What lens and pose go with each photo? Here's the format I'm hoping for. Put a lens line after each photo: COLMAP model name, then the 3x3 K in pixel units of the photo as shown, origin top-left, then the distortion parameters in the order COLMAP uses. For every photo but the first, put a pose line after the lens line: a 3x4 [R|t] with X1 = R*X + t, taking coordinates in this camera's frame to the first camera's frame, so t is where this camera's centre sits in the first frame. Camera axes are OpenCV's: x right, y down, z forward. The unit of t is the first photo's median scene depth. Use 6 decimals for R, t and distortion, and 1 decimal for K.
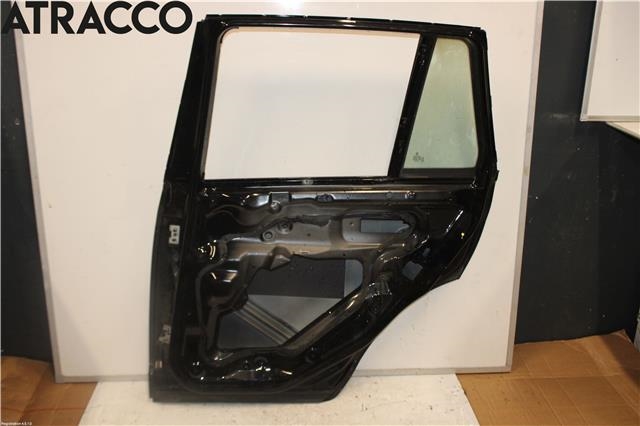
lens RADIAL K [[650.4, 0, 318.9], [0, 650.4, 212.7], [0, 0, 1]] dist [-0.115909, 0.000000]
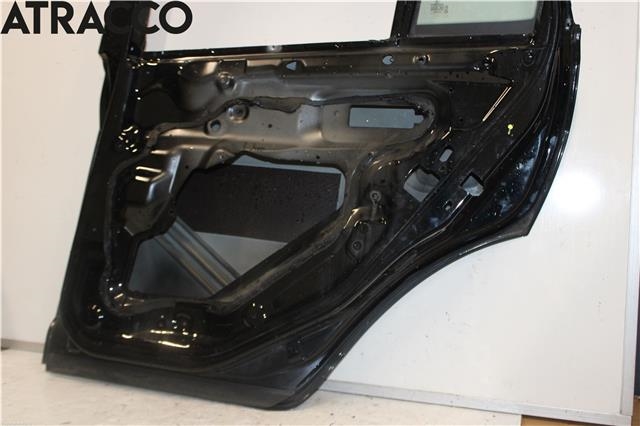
lens RADIAL K [[731.1, 0, 322.2], [0, 731.1, 211.9], [0, 0, 1]] dist [-0.078329, 0.000000]
pose [[0.932295, 0.041041, -0.359362, 0.302906], [-0.134298, 0.961795, -0.238569, 0.286757], [0.335841, 0.270679, 0.902188, 0.364938]]
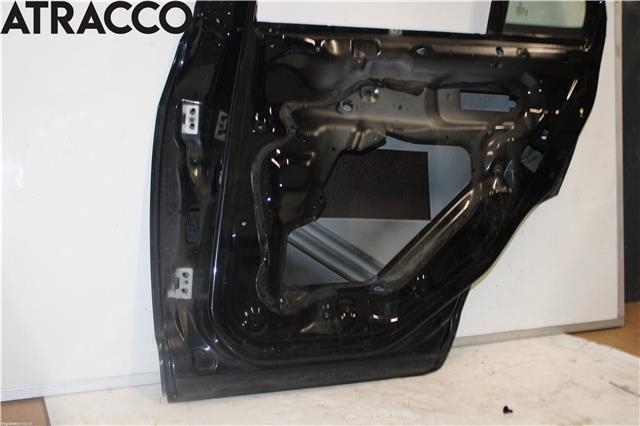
lens RADIAL K [[710.2, 0, 325.9], [0, 710.2, 216.9], [0, 0, 1]] dist [-0.020882, 0.000000]
pose [[0.942923, -0.035967, 0.331062, -0.341529], [0.112551, 0.970068, -0.215176, 0.298332], [-0.313413, 0.240156, 0.918748, 0.354494]]
